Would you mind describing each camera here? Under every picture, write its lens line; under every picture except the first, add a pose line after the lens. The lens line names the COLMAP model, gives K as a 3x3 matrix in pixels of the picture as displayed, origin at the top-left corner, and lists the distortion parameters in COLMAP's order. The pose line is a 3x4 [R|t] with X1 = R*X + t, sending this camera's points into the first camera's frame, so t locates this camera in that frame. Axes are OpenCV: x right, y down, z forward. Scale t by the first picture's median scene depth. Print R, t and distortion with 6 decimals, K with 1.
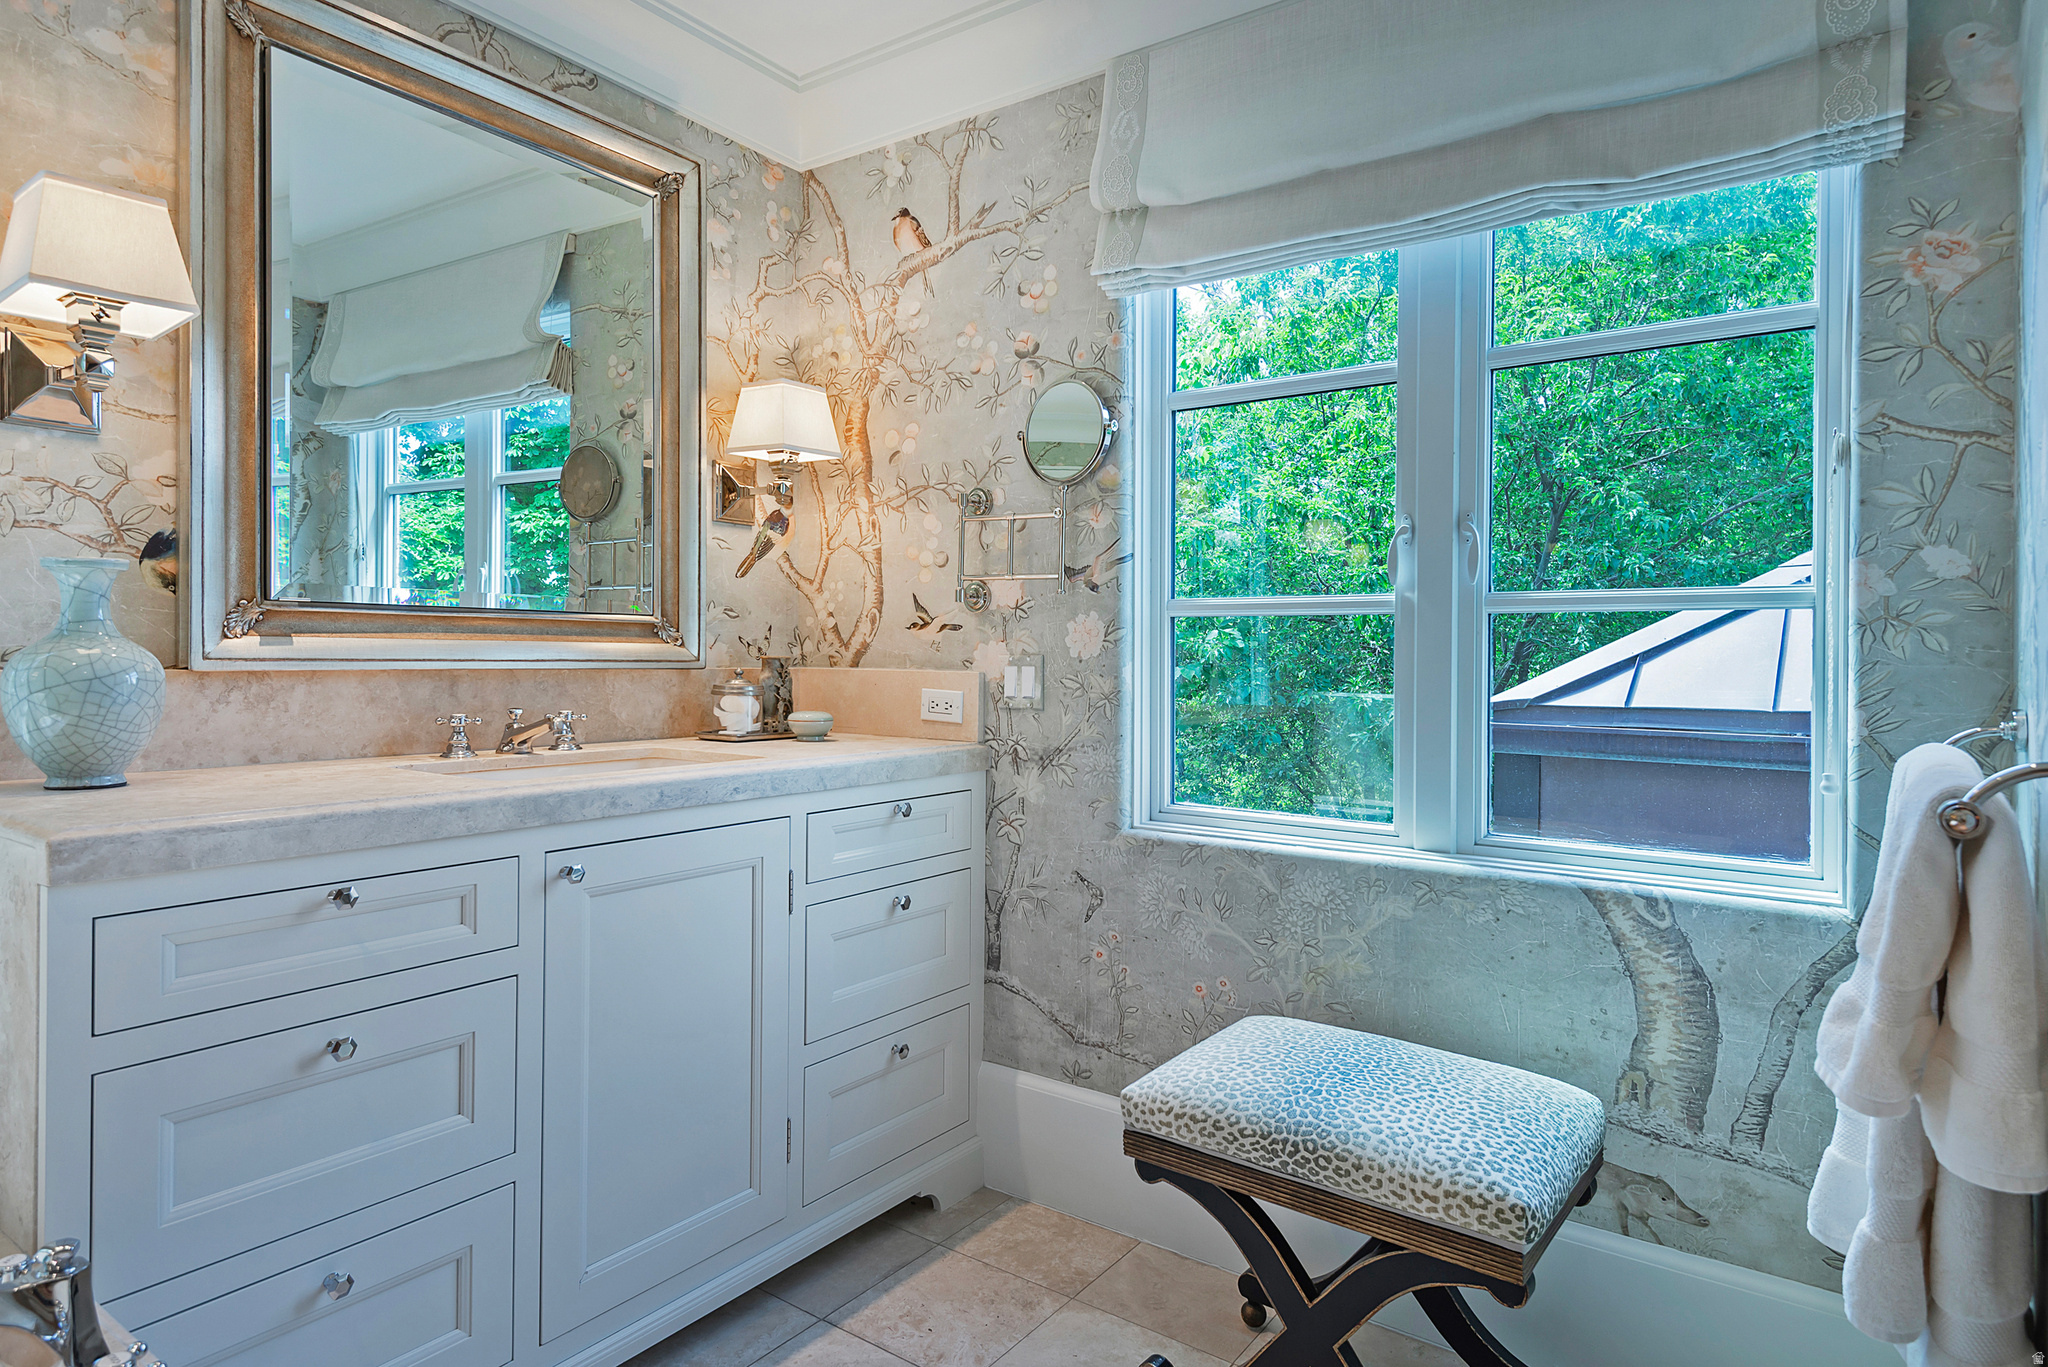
lens RADIAL K [[1221.2, 0, 987.8], [0, 1221.2, 636.7], [0, 0, 1]] dist [0.053217, -0.035394]
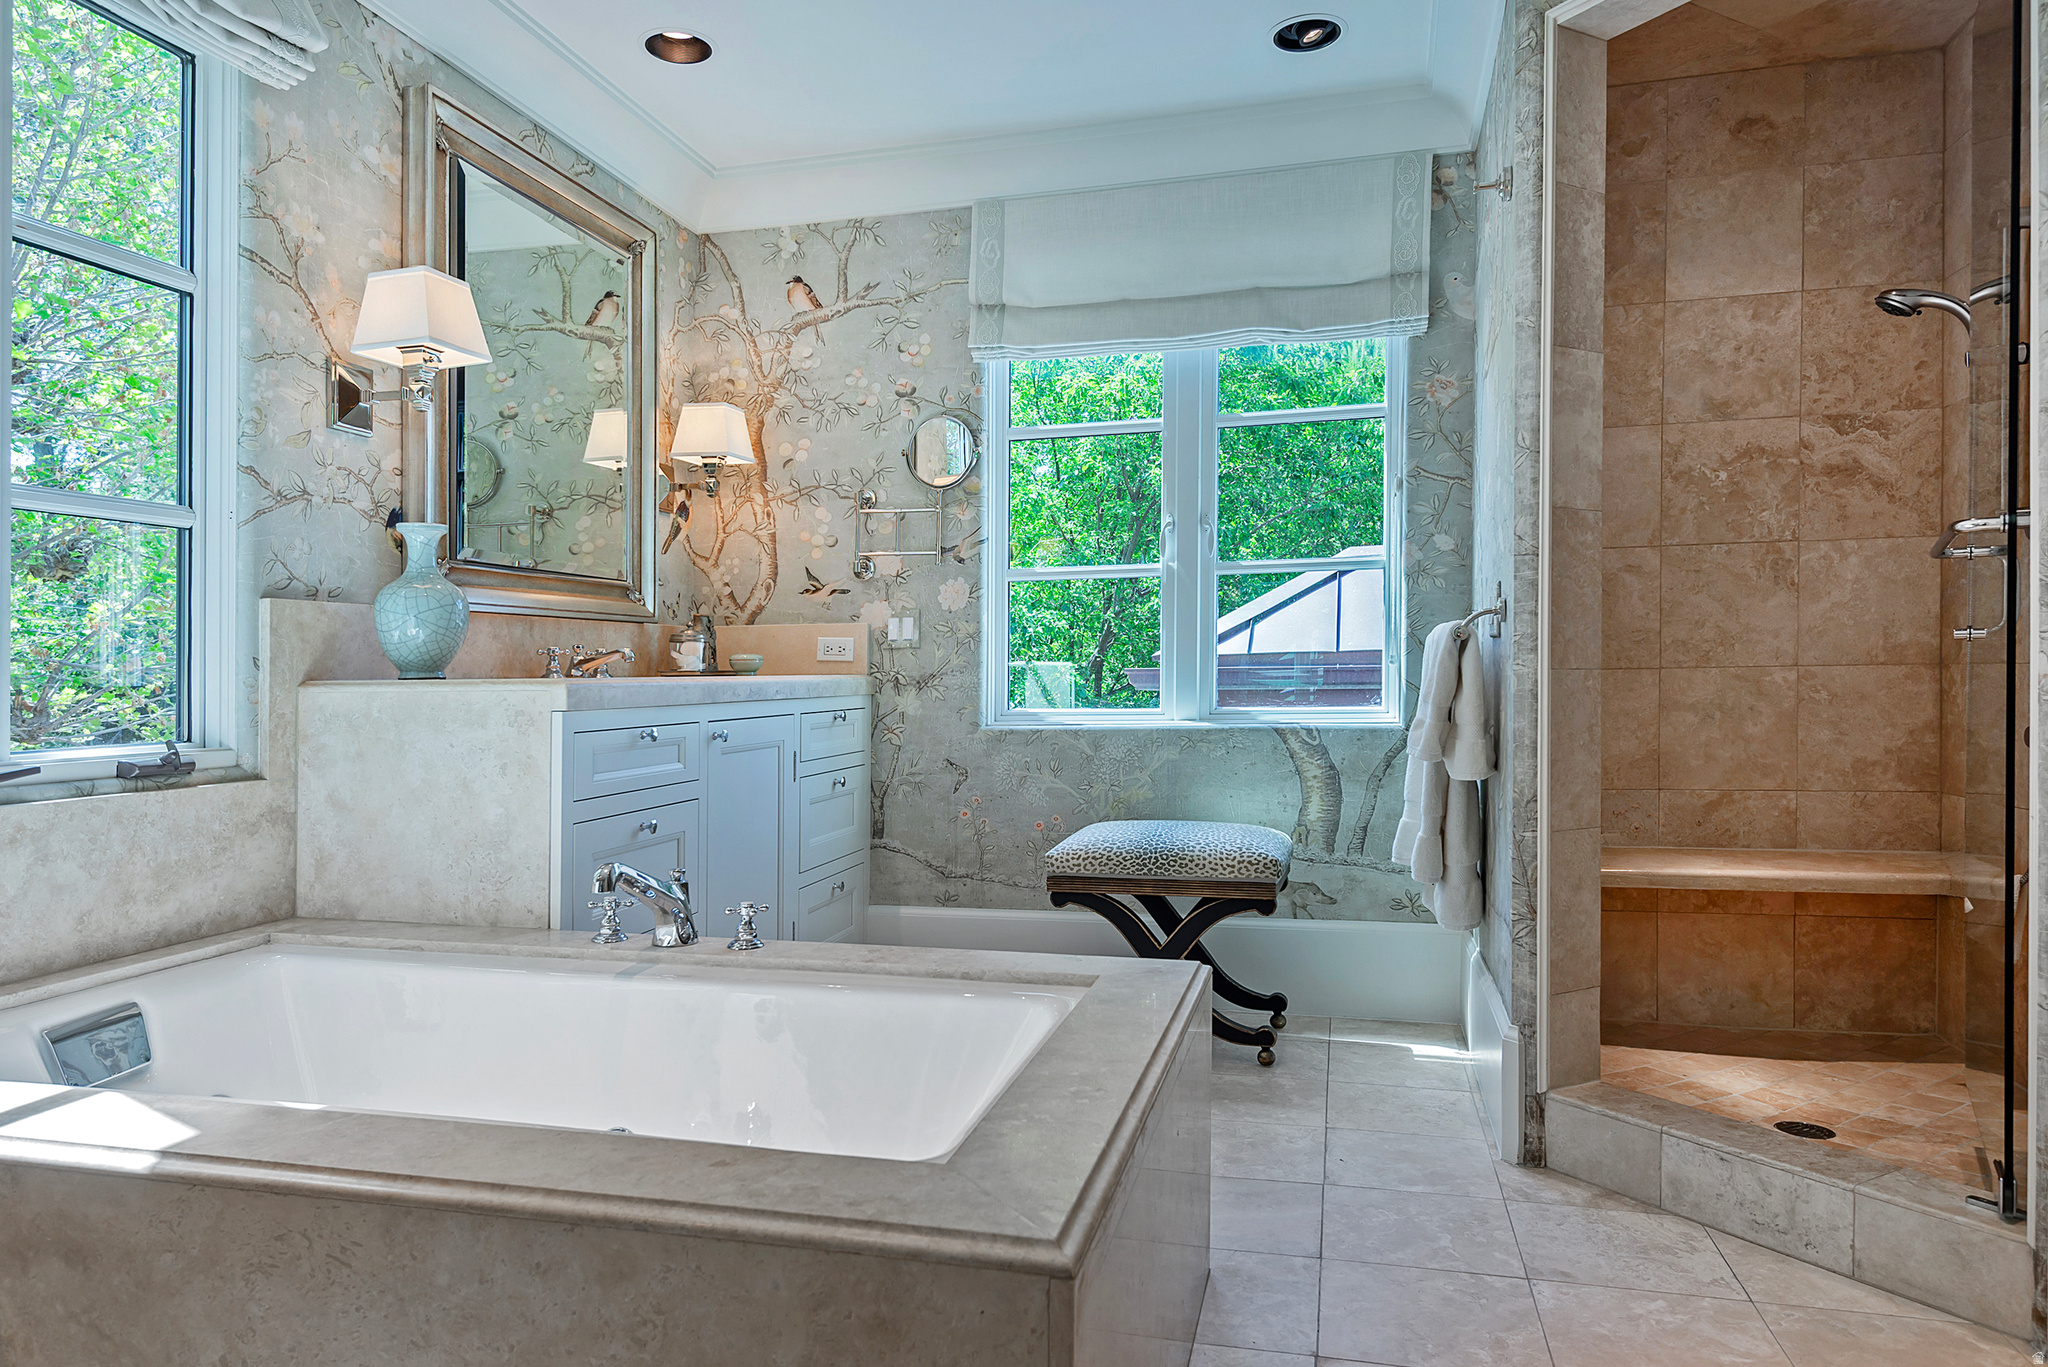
lens RADIAL K [[1273.8, 0, 1017.5], [0, 1273.8, 692.2], [0, 0, 1]] dist [0.040991, -0.000289]
pose [[0.935309, -0.030134, 0.352545, -0.369826], [0.016587, 0.999006, 0.041383, 0.051526], [-0.353442, -0.032858, 0.934879, -0.422113]]
